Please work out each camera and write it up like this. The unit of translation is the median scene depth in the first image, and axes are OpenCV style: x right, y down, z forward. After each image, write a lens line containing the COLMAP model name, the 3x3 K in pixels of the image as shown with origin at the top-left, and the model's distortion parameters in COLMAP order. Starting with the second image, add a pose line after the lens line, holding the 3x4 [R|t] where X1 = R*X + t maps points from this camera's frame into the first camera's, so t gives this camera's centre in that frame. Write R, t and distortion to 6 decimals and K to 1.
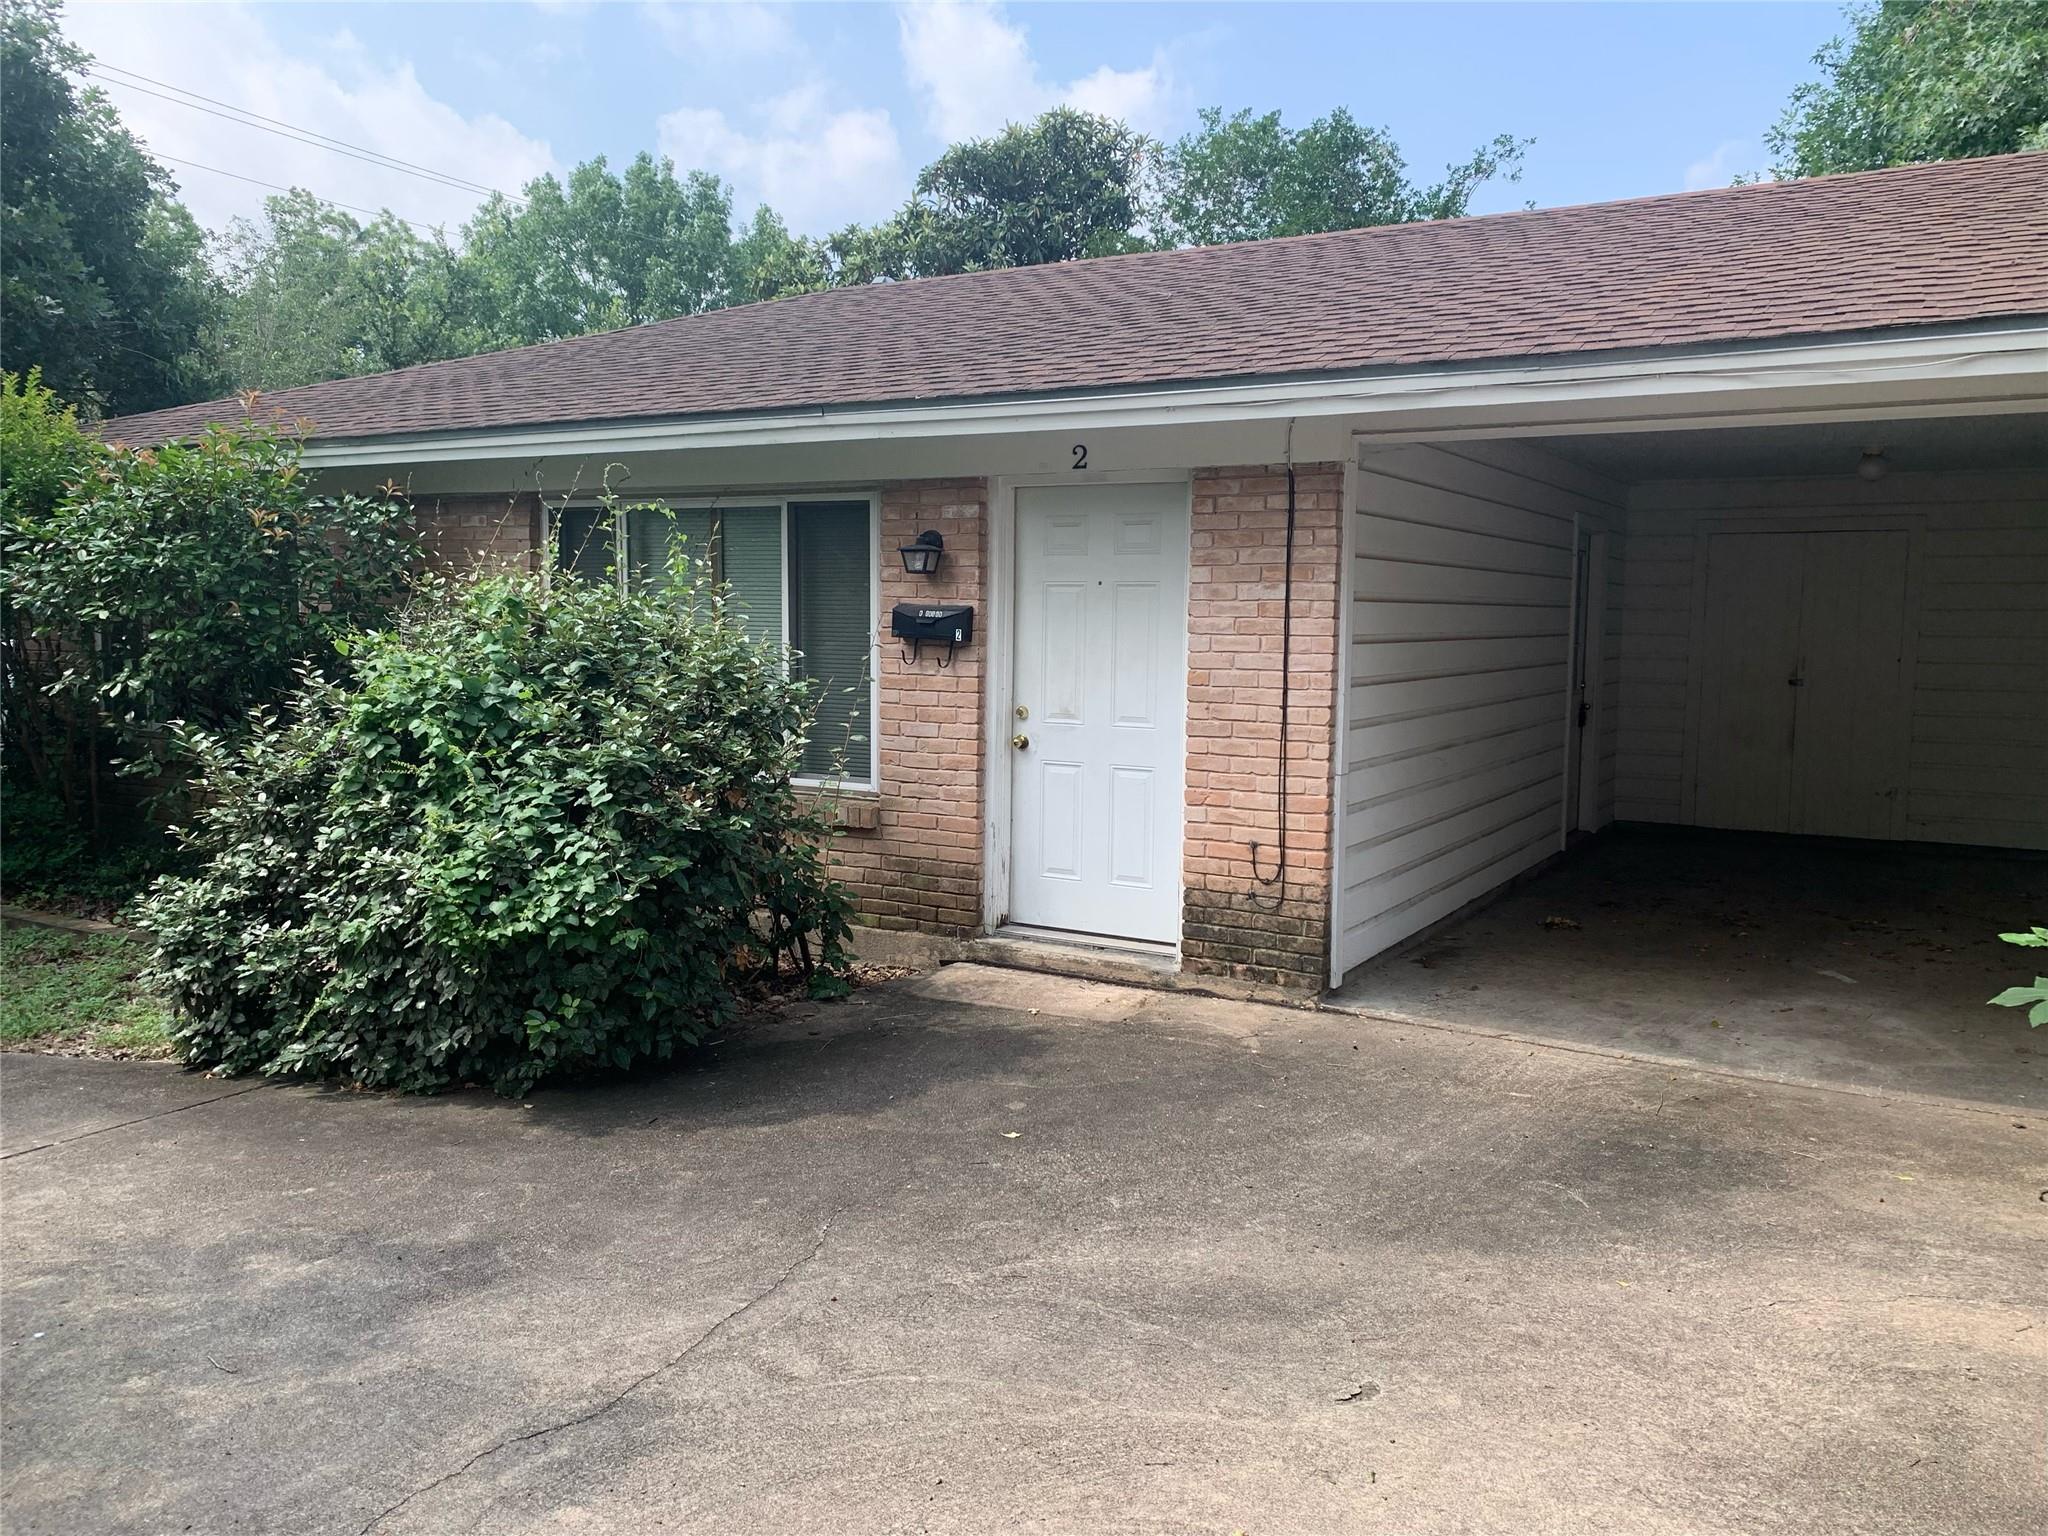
lens RADIAL K [[1585.0, 0, 1020.3], [0, 1585.0, 763.6], [0, 0, 1]] dist [0.043021, -0.035065]
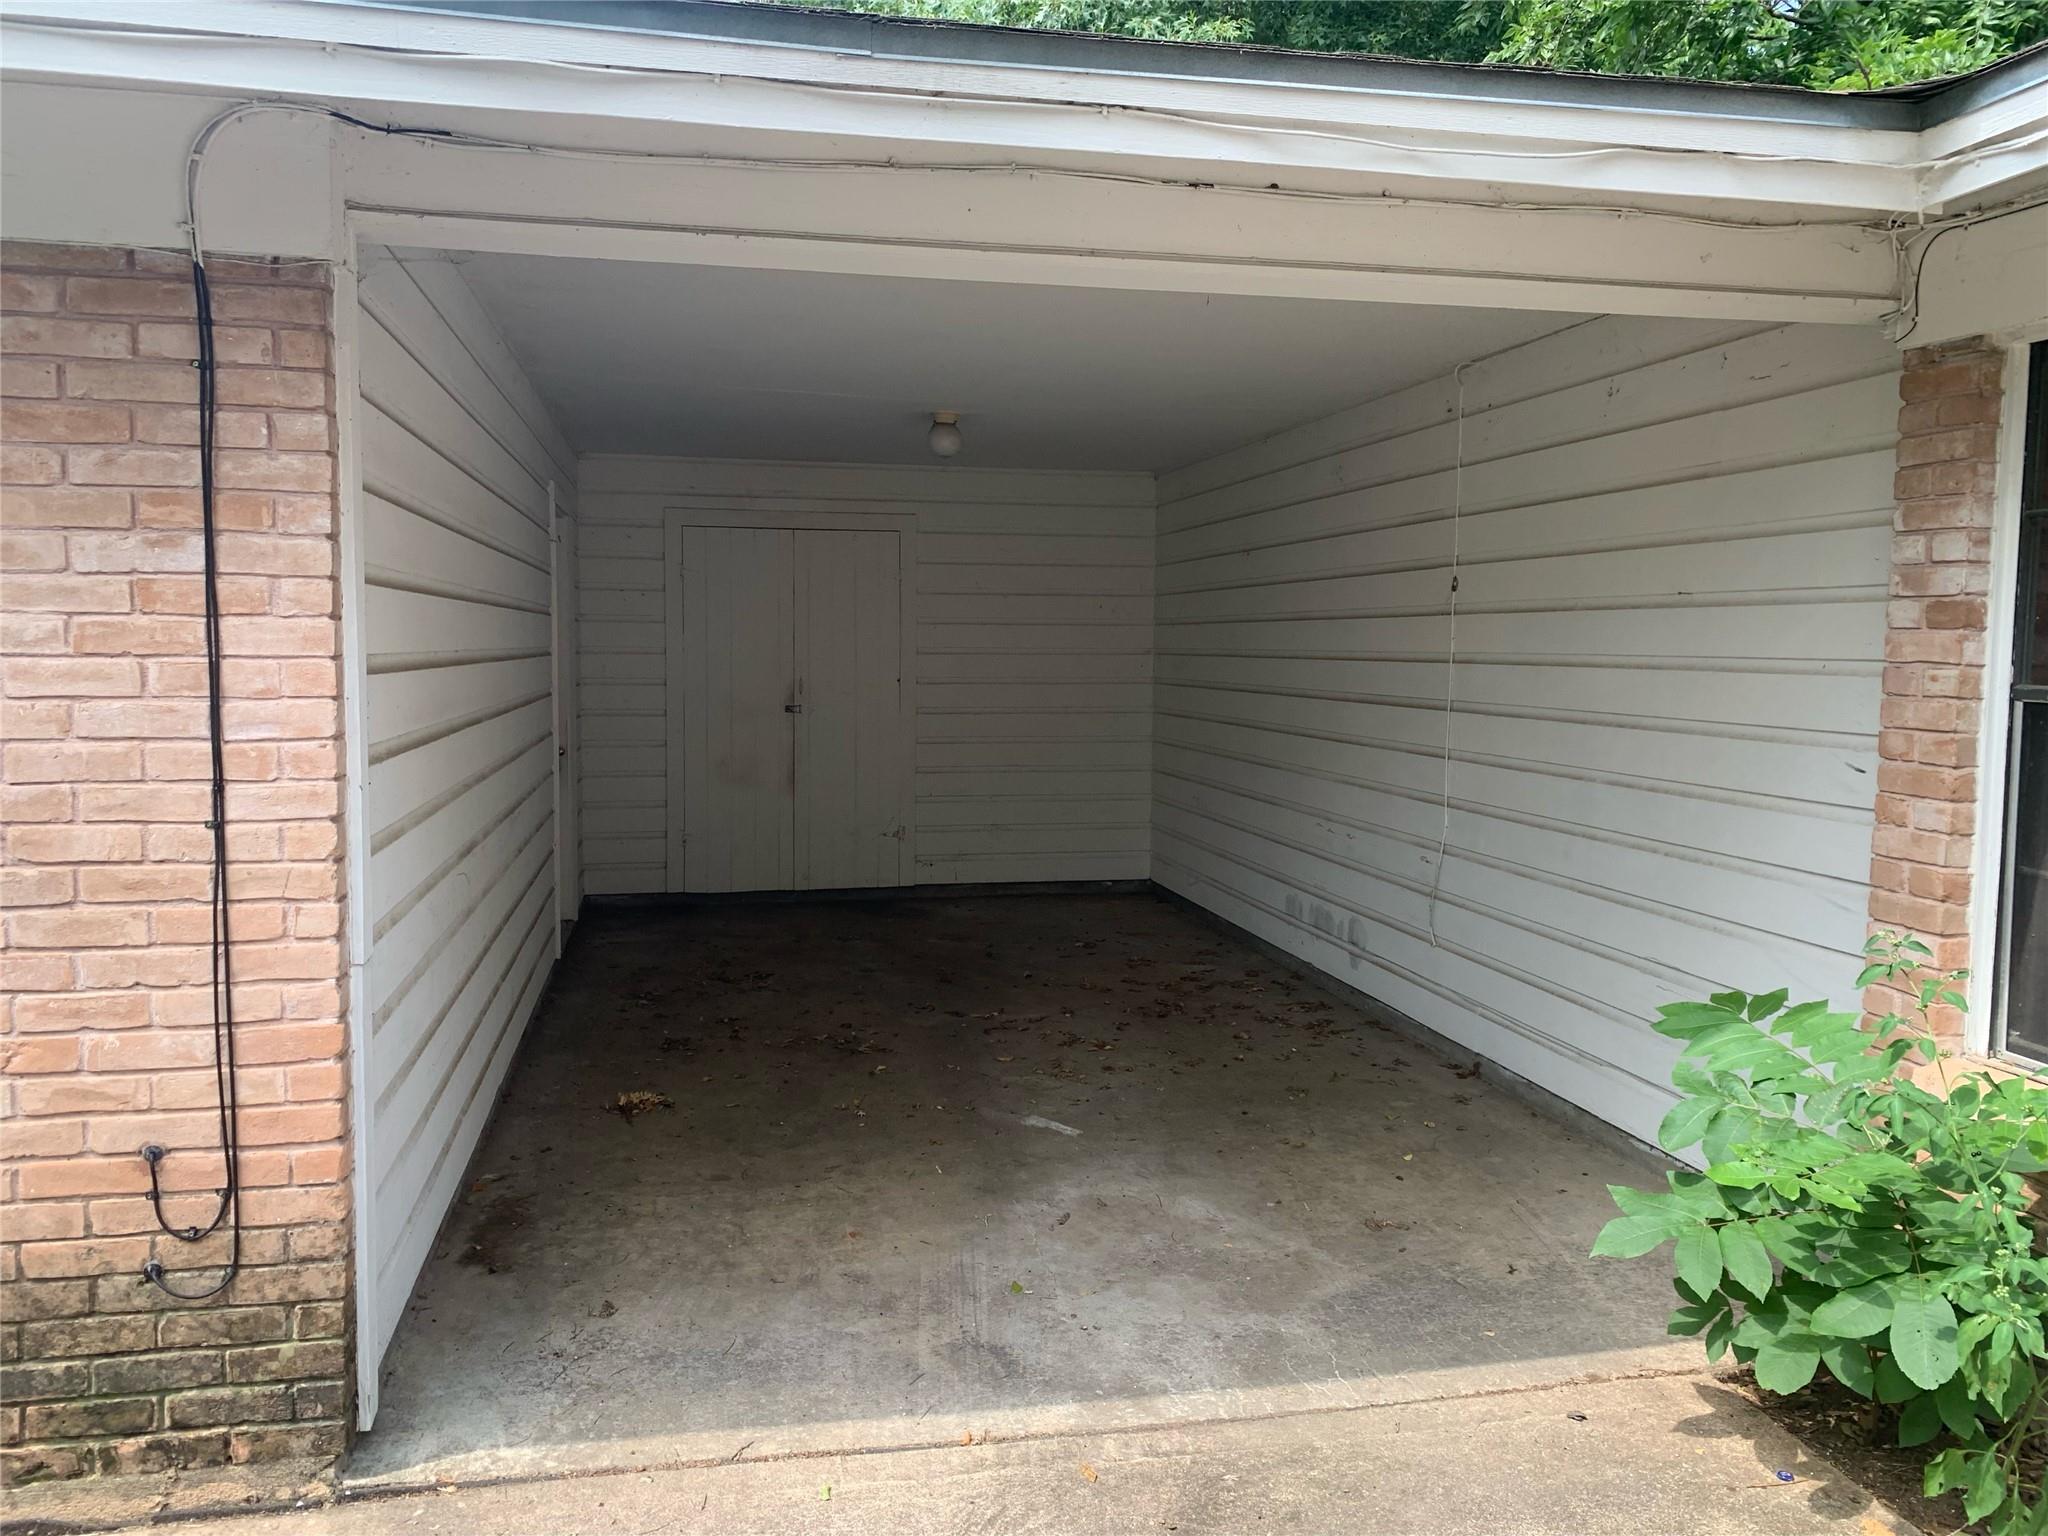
lens RADIAL K [[1585.0, 0, 1022.4], [0, 1585.0, 751.9], [0, 0, 1]] dist [0.043021, -0.035065]
pose [[0.742746, -0.051045, 0.667625, 0.040585], [0.064231, 0.997923, 0.004840, -0.042944], [-0.666486, 0.039288, 0.744482, 0.531045]]
